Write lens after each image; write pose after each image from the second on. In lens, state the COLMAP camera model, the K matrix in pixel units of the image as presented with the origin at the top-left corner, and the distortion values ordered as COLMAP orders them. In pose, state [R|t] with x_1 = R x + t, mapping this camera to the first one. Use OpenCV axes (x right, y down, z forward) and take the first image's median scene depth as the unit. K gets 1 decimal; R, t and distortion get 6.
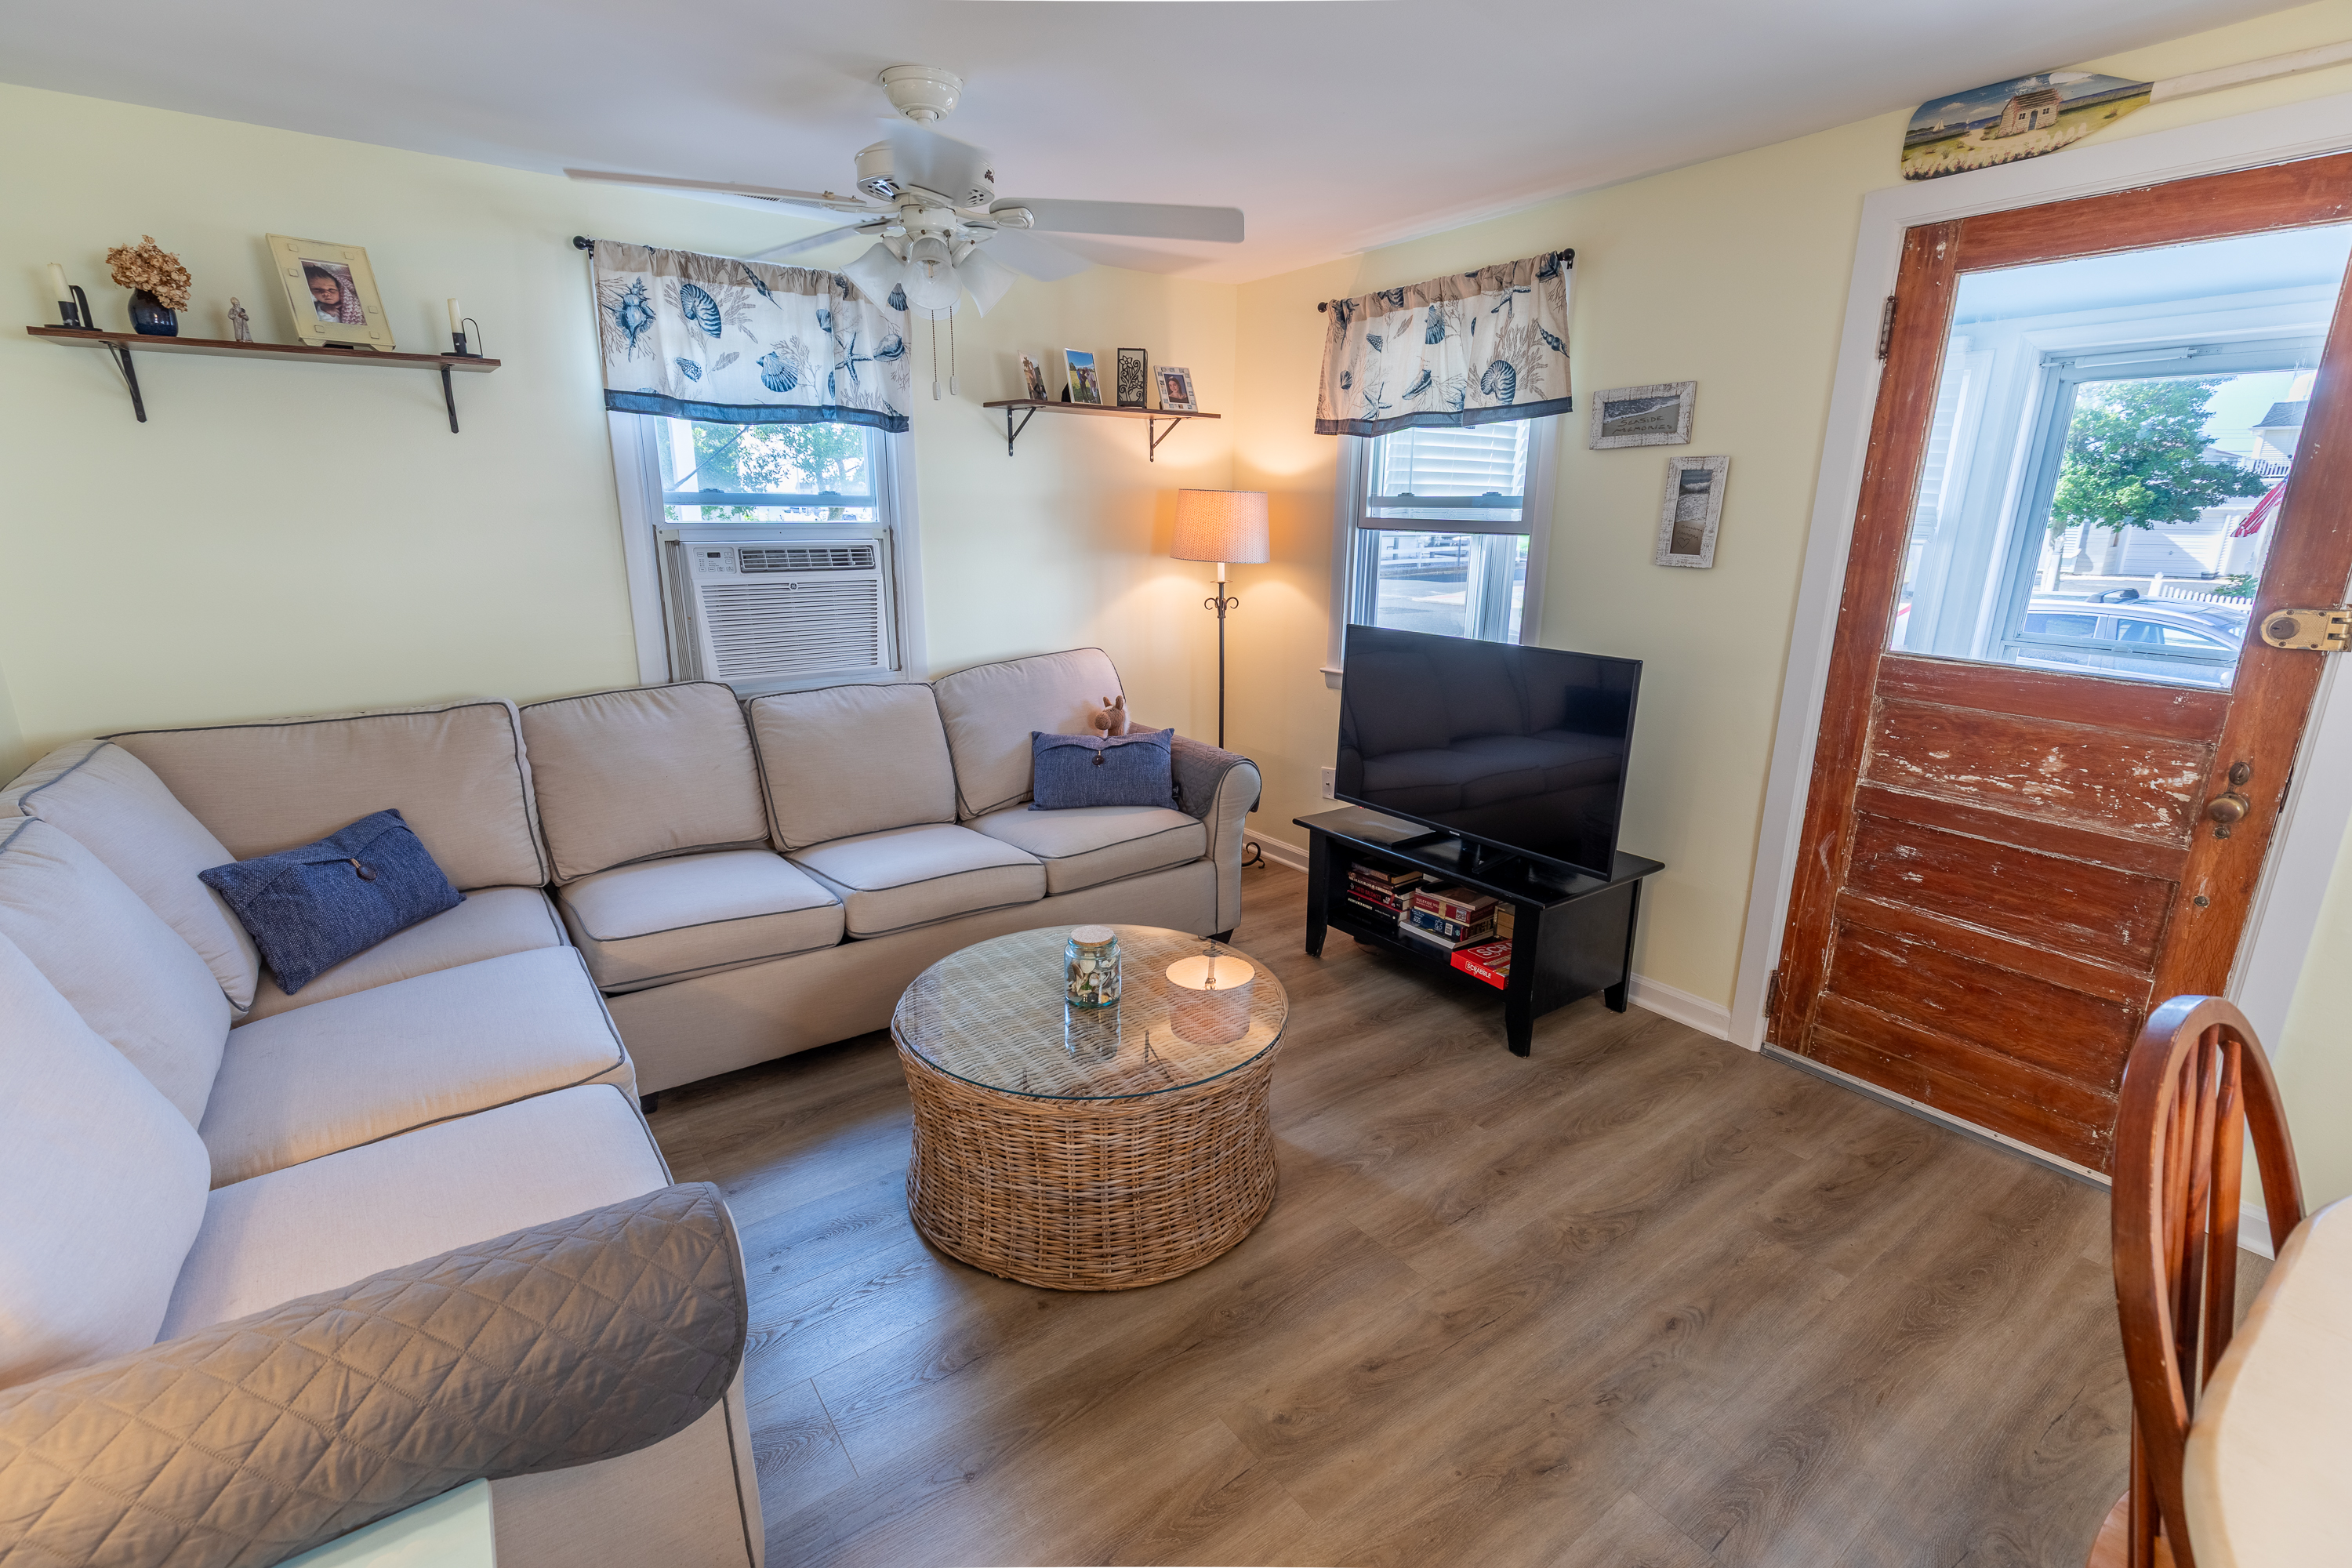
lens RADIAL K [[1040.8, 0, 1172.1], [0, 1040.8, 787.3], [0, 0, 1]] dist [0.000044, -0.001517]
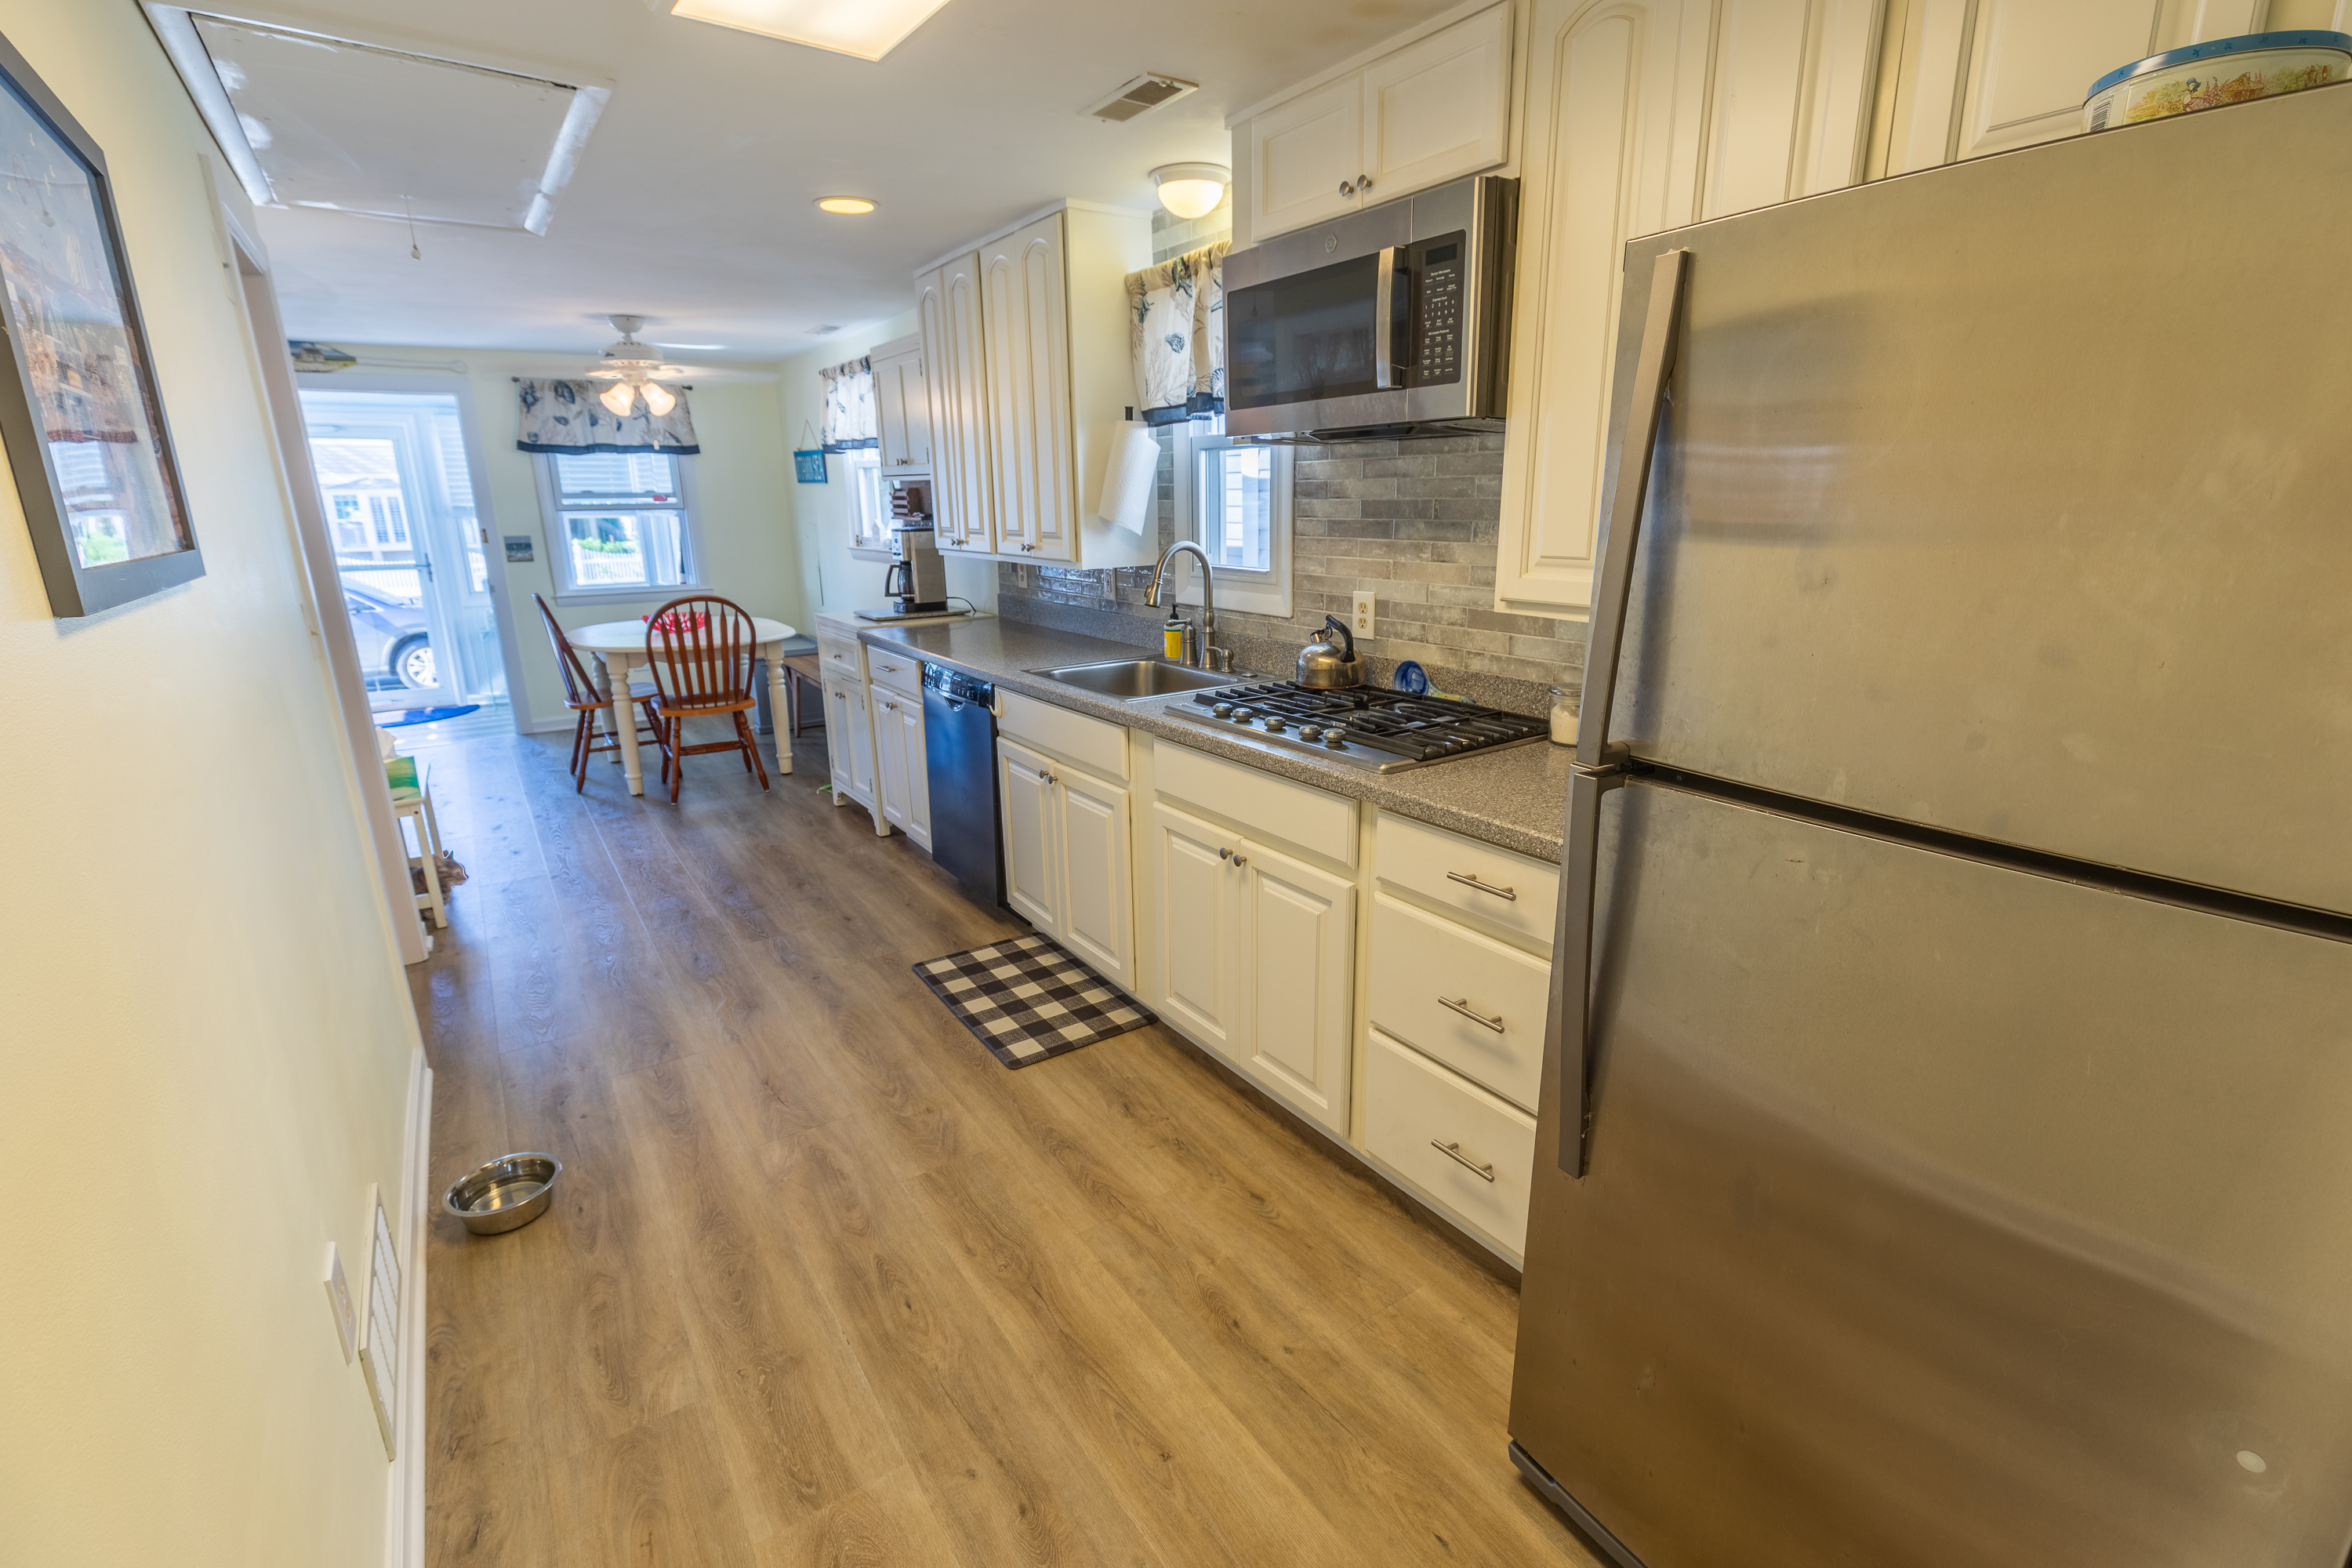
lens RADIAL K [[1040.8, 0, 1179.2], [0, 1040.8, 783.1], [0, 0, 1]] dist [0.000044, -0.001517]
pose [[0.022189, -0.279936, 0.959762, -1.382310], [0.269823, 0.926051, 0.263865, 0.185596], [-0.962654, 0.253111, 0.096082, -0.781355]]
